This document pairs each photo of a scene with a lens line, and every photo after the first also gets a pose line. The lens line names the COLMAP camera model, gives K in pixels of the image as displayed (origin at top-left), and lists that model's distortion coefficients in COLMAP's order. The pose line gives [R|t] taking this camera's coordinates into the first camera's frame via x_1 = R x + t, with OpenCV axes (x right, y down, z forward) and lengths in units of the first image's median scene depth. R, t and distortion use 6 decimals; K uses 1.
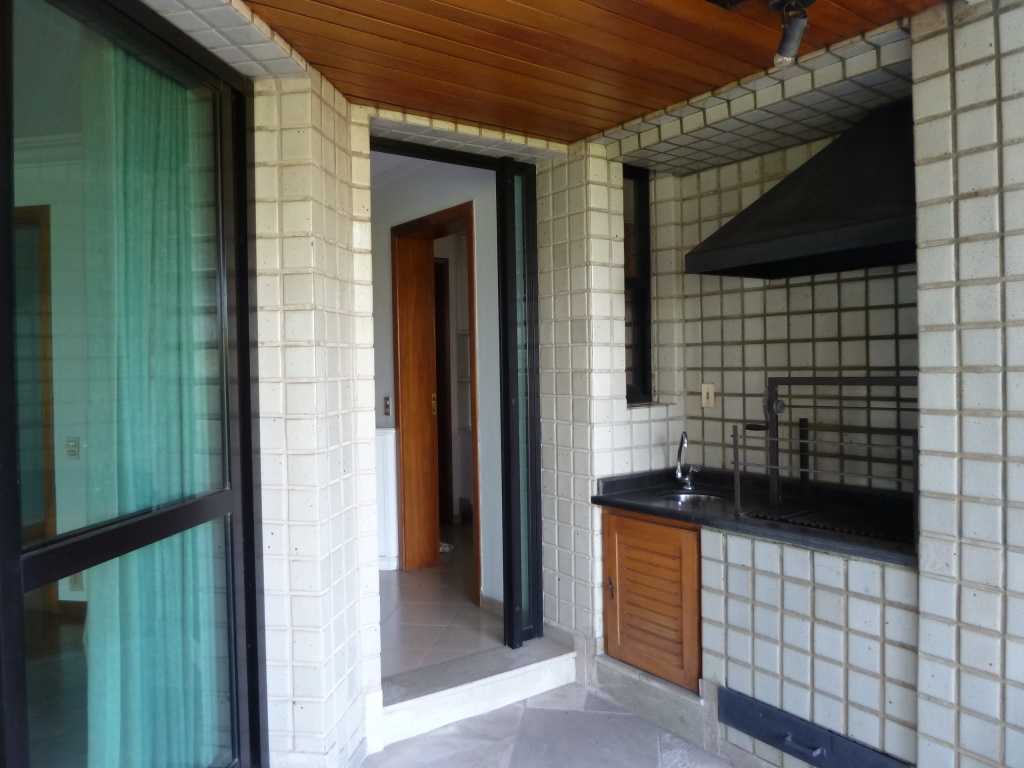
lens RADIAL K [[760.2, 0, 511.5], [0, 760.2, 380.3], [0, 0, 1]] dist [-0.016505, -0.001945]
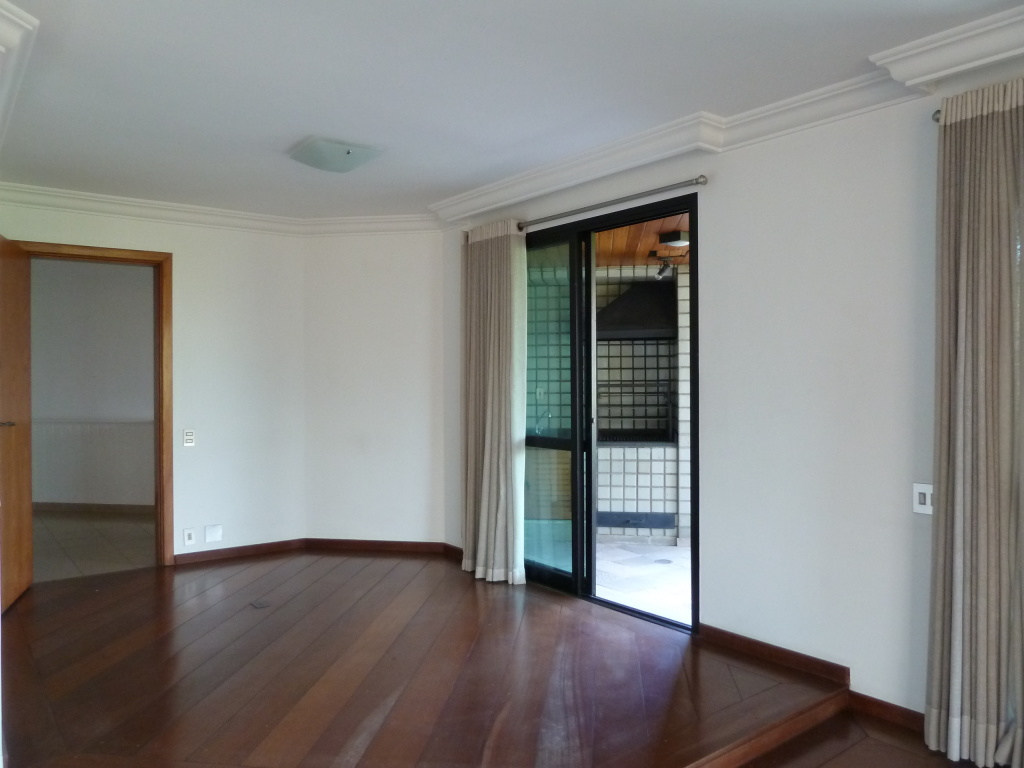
lens RADIAL K [[760.2, 0, 513.1], [0, 760.2, 385.3], [0, 0, 1]] dist [-0.016505, -0.001945]
pose [[0.676378, 0.004006, 0.736544, -1.863423], [0.009940, 0.999845, -0.014565, 0.037145], [-0.736488, 0.017173, 0.676233, -0.497708]]
